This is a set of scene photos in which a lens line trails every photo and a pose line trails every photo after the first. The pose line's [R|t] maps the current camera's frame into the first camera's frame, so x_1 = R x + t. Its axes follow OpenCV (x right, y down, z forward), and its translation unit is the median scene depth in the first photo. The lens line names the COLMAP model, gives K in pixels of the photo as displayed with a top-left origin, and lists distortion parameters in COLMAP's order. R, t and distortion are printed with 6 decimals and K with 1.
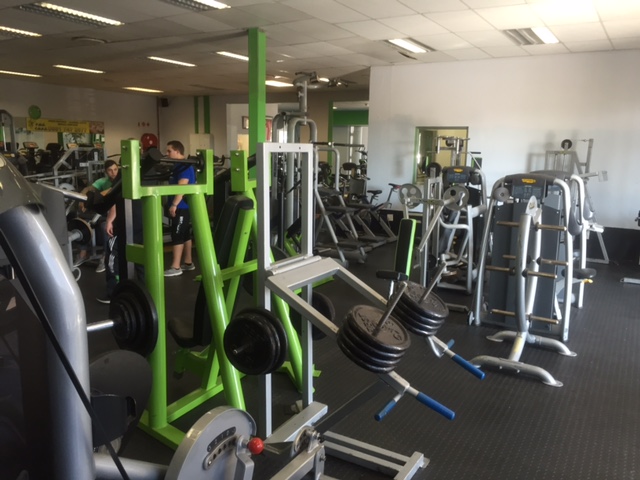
lens RADIAL K [[545.7, 0, 320.0], [0, 545.7, 239.7], [0, 0, 1]] dist [0.069671, -0.078686]
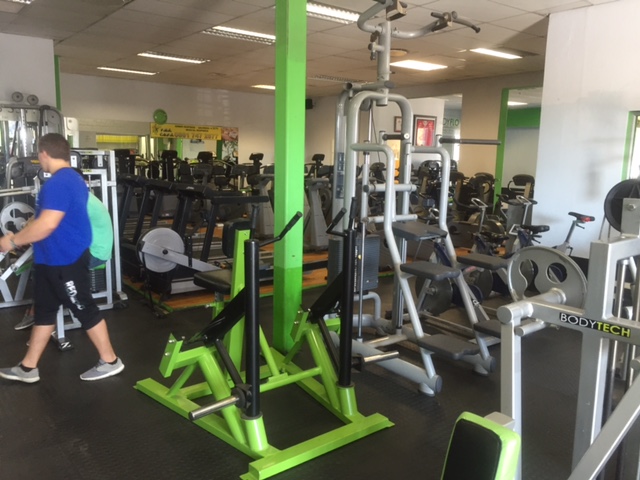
lens RADIAL K [[545.7, 0, 320.4], [0, 545.7, 240.9], [0, 0, 1]] dist [0.069671, -0.078686]
pose [[0.935262, 0.052695, -0.350011, 0.084714], [-0.058779, 0.998248, -0.006775, -0.053071], [0.349040, 0.026910, 0.936721, 0.369128]]
